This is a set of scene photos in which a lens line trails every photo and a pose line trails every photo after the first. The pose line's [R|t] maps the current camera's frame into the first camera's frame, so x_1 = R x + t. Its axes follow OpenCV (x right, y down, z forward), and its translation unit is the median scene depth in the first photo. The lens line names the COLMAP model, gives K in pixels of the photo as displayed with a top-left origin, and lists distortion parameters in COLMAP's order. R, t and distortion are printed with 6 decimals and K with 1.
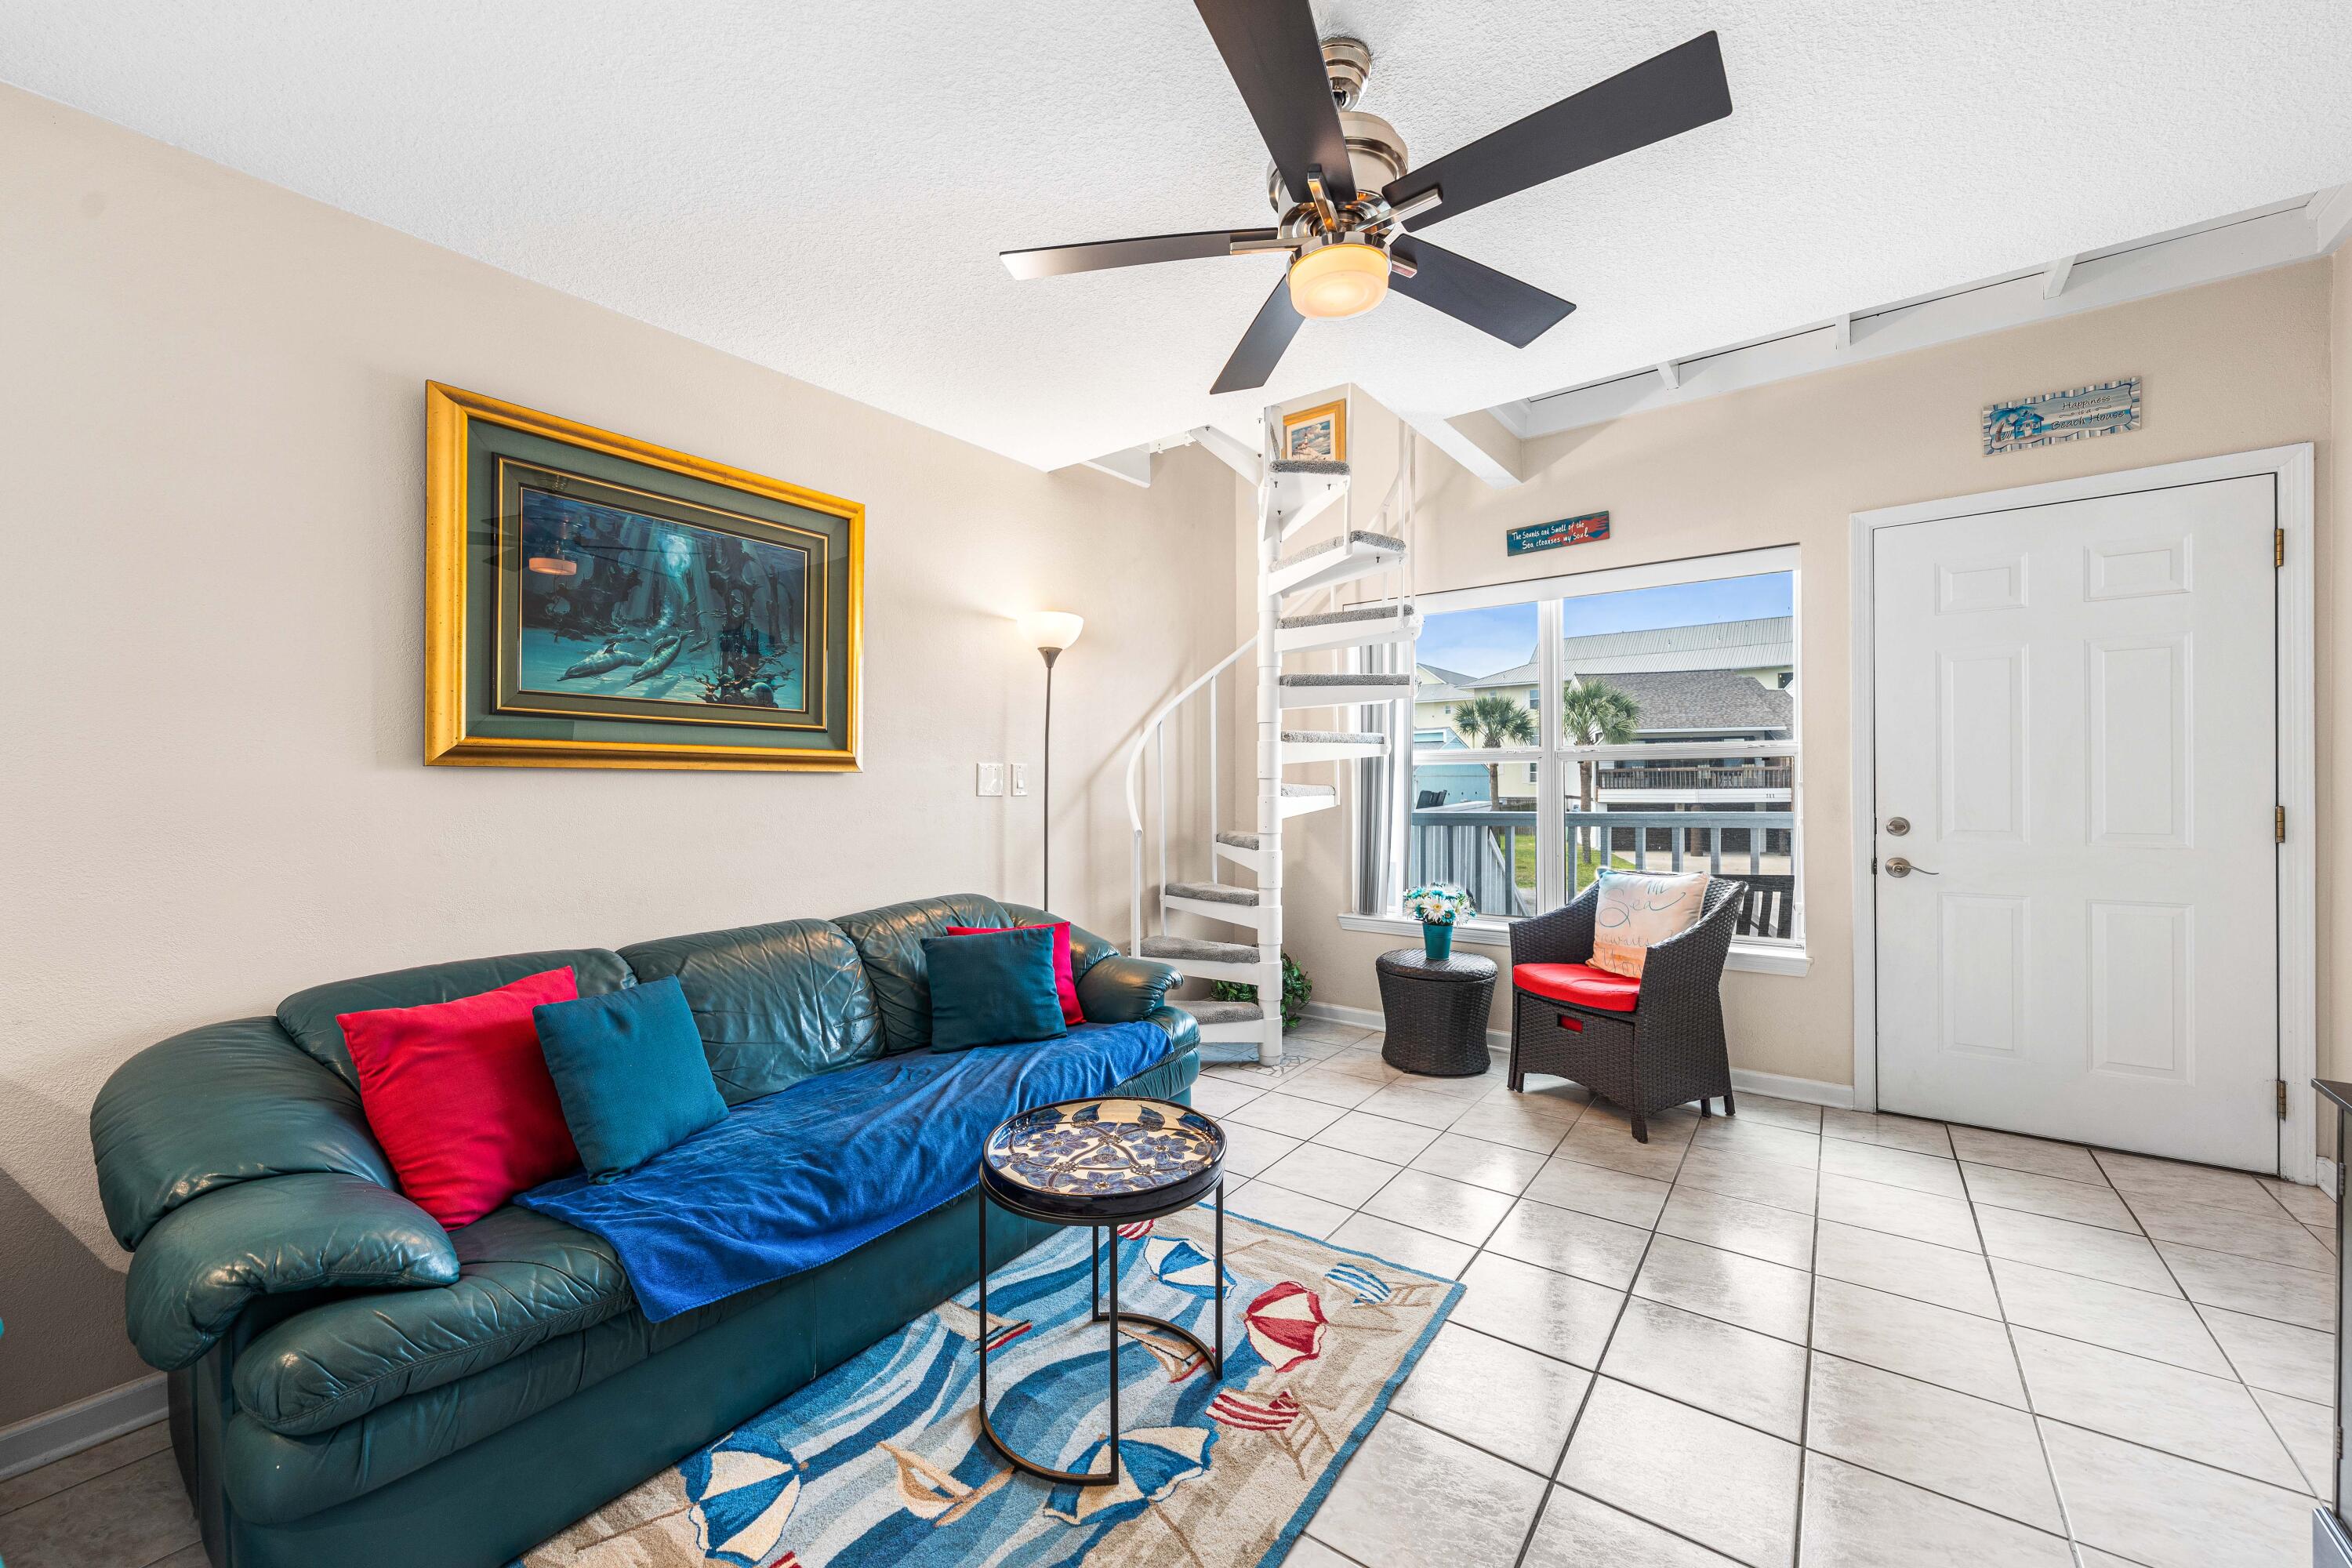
lens RADIAL K [[906.3, 0, 1172.0], [0, 906.3, 782.3], [0, 0, 1]] dist [0.003041, 0.000166]
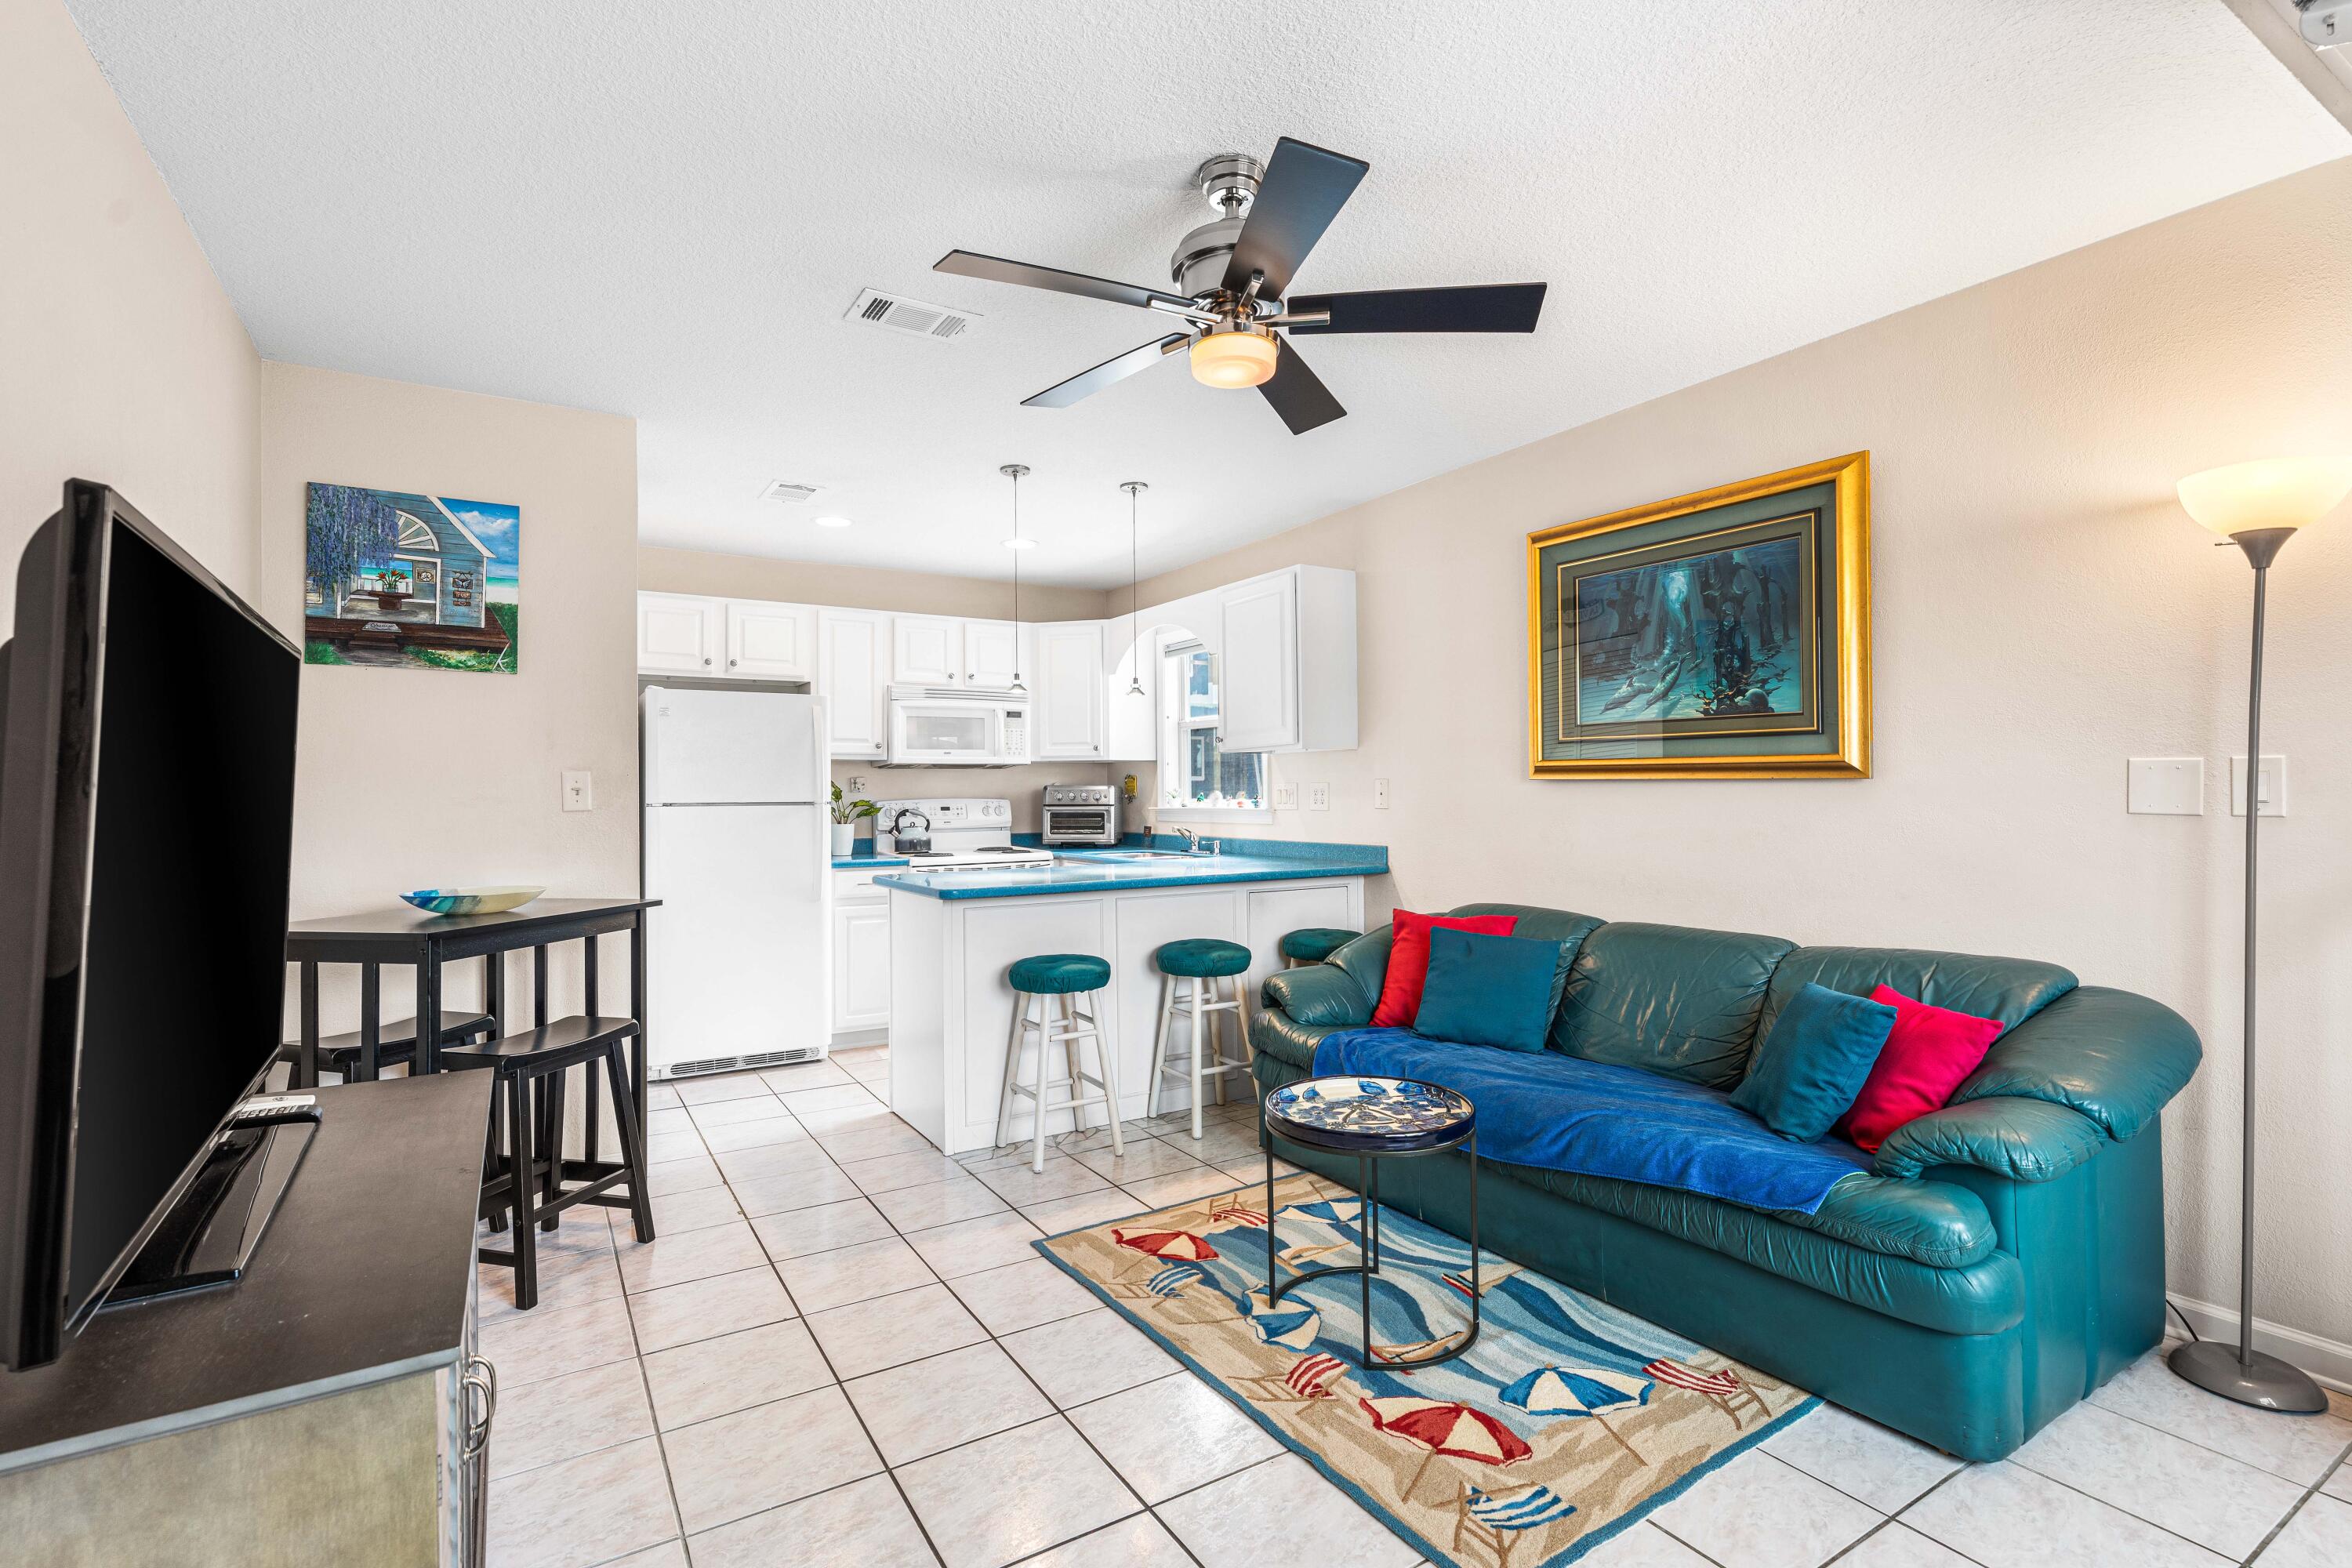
lens RADIAL K [[1099.4, 0, 1170.7], [0, 1099.4, 781.3], [0, 0, 1]] dist [-0.002953, -0.000141]
pose [[-0.377852, 0.001980, -0.925864, 1.105451], [0.007653, 0.999970, -0.000985, -0.017026], [0.925834, -0.007458, -0.377856, 1.078190]]
